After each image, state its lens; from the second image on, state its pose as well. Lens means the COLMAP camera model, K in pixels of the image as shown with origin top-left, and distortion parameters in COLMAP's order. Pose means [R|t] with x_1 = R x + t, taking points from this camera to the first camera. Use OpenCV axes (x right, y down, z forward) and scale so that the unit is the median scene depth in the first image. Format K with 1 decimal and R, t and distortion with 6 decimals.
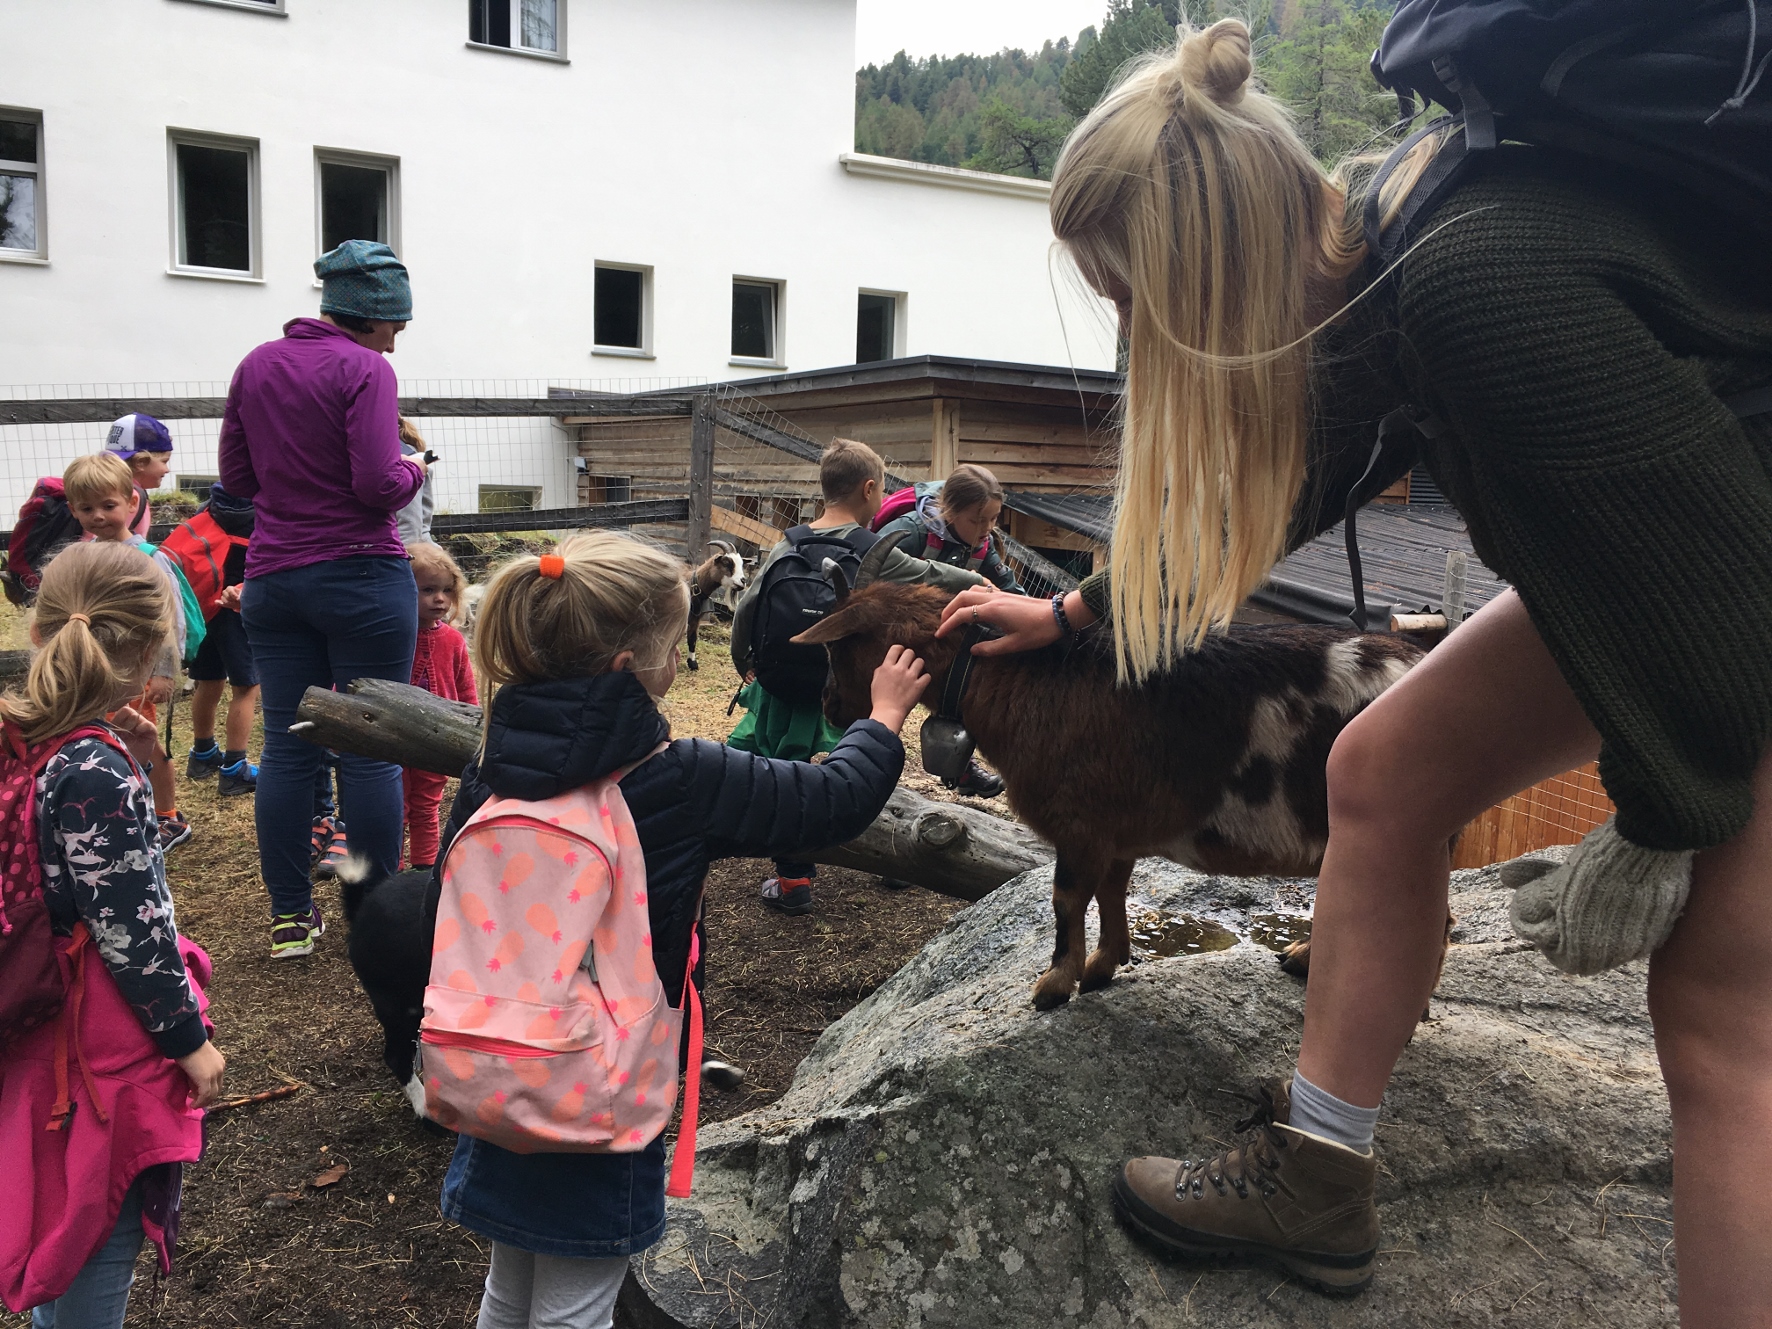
lens RADIAL K [[1500.9, 0, 890.9], [0, 1500.9, 665.1], [0, 0, 1]] dist [0.055634, -0.042653]
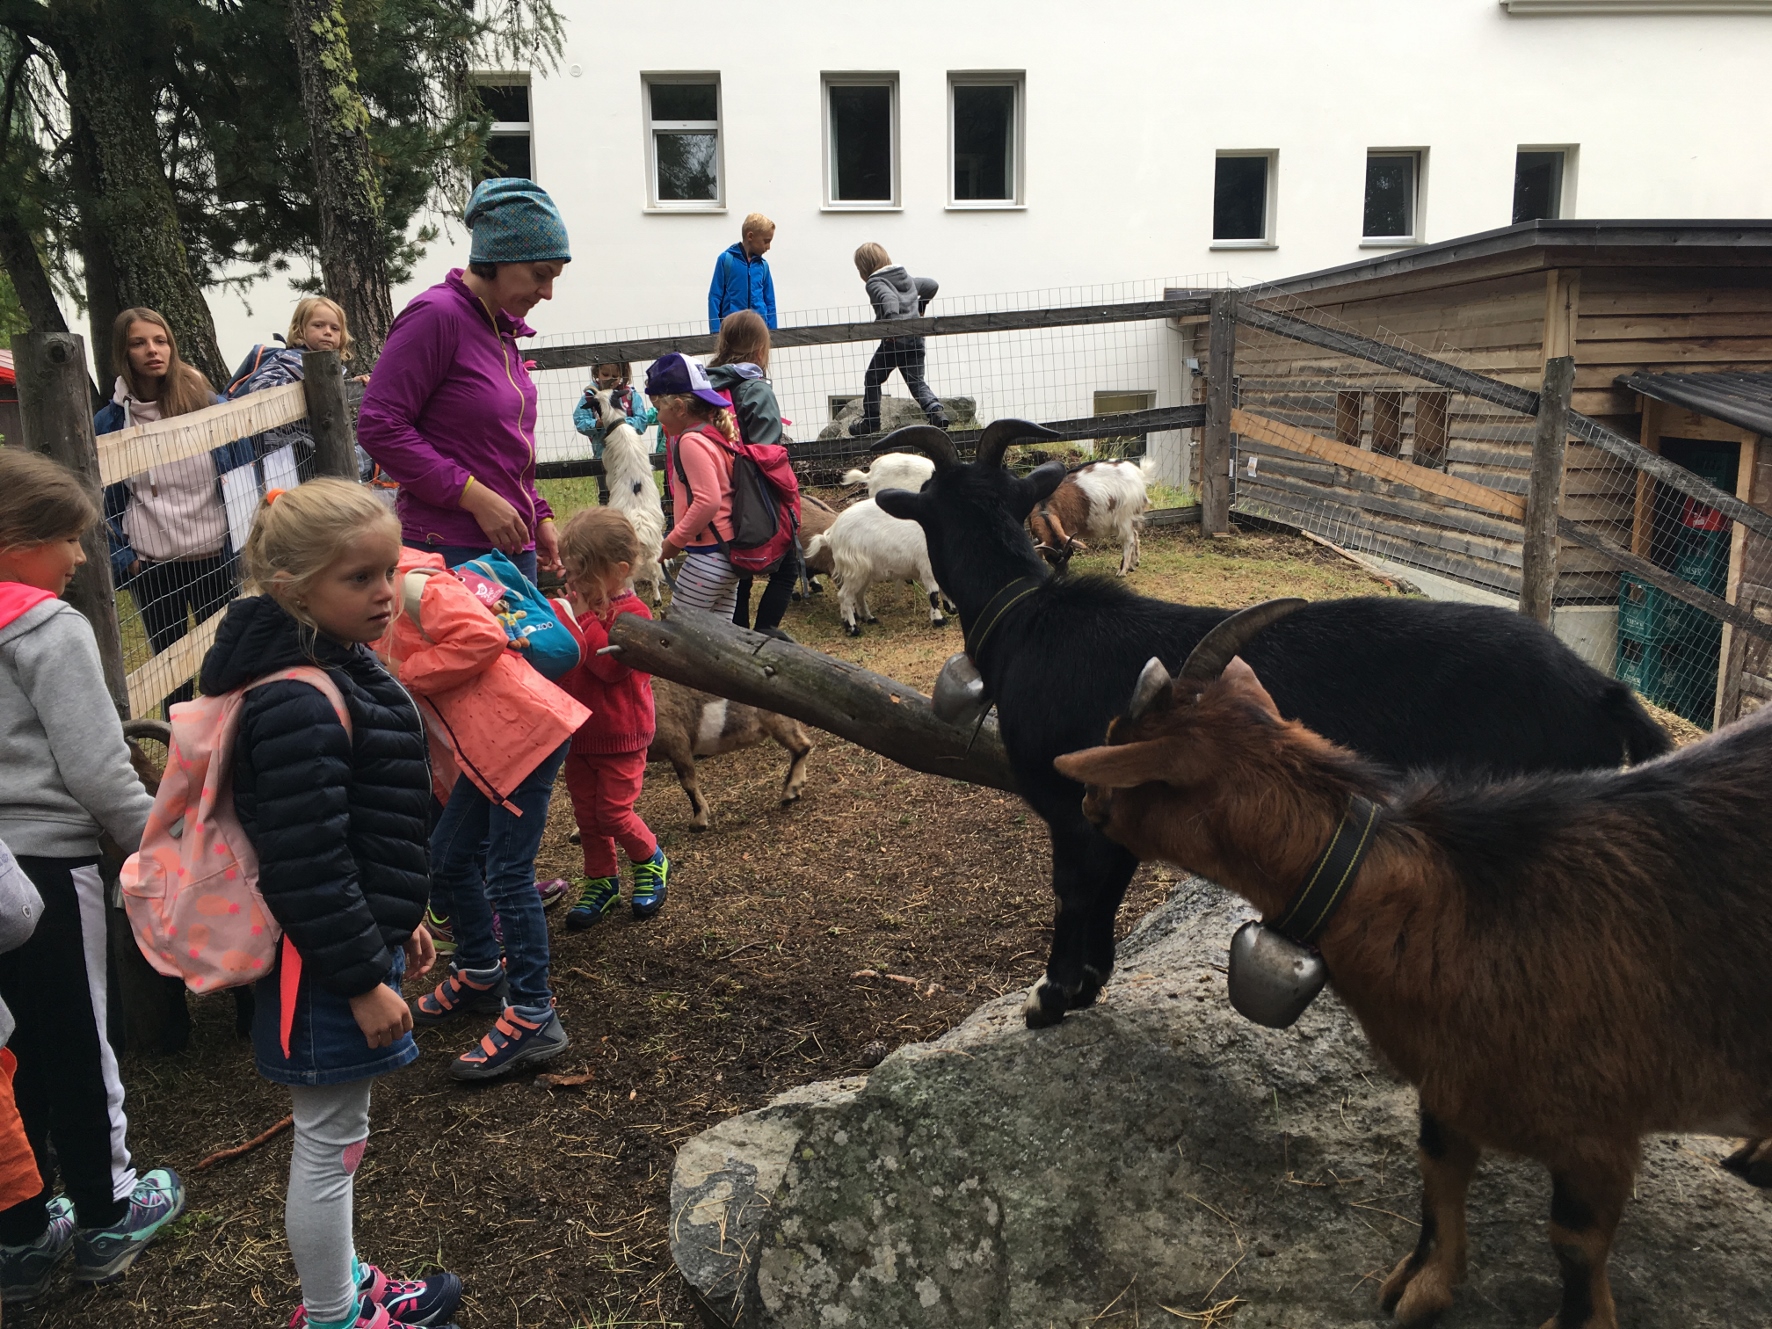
lens RADIAL K [[1500.9, 0, 885.4], [0, 1500.9, 663.2], [0, 0, 1]] dist [0.055634, -0.042653]
pose [[0.906130, 0.033373, -0.421680, 0.399669], [-0.006114, 0.997812, 0.065830, -0.035906], [0.422955, -0.057072, 0.904352, 0.186701]]
